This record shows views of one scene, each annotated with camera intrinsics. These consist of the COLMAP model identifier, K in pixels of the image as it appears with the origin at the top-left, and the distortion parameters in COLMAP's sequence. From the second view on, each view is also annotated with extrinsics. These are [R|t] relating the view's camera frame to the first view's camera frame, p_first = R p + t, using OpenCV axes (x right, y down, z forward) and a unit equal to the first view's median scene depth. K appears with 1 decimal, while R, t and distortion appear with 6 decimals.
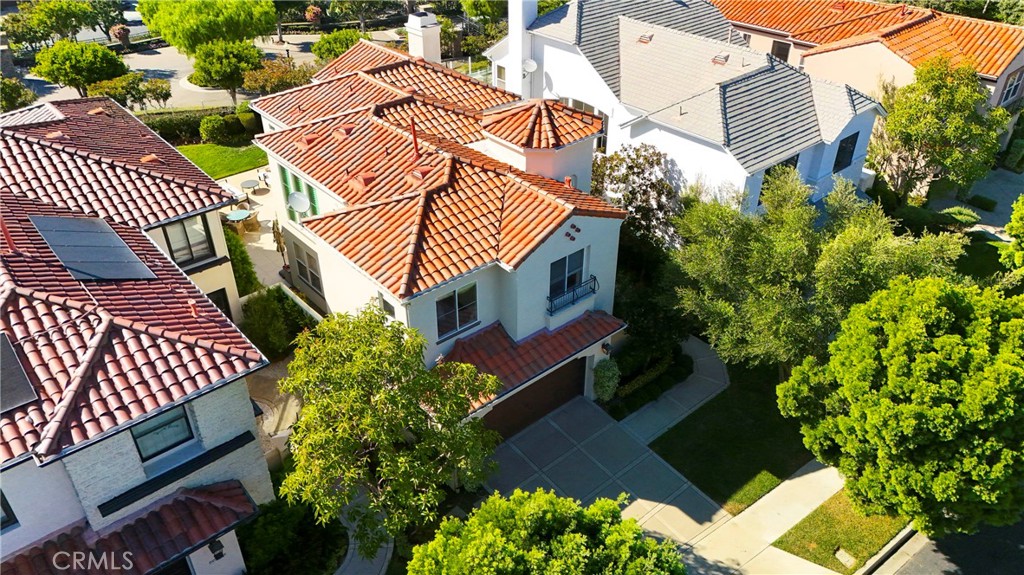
lens RADIAL K [[766.9, 0, 512.0], [0, 766.9, 287.5], [0, 0, 1]] dist [0.038264, 0.001698]
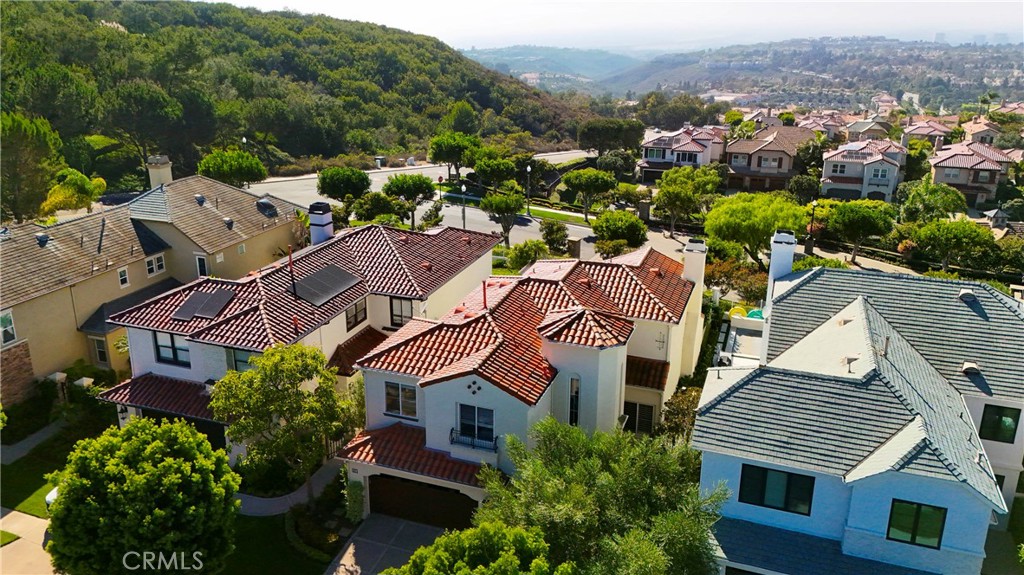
lens RADIAL K [[766.9, 0, 512.0], [0, 766.9, 287.5], [0, 0, 1]] dist [0.038264, 0.001698]
pose [[0.486818, 0.296231, -0.821739, 1.031336], [-0.485812, 0.873642, 0.027136, -0.262773], [0.725944, 0.386001, 0.569217, 0.221554]]
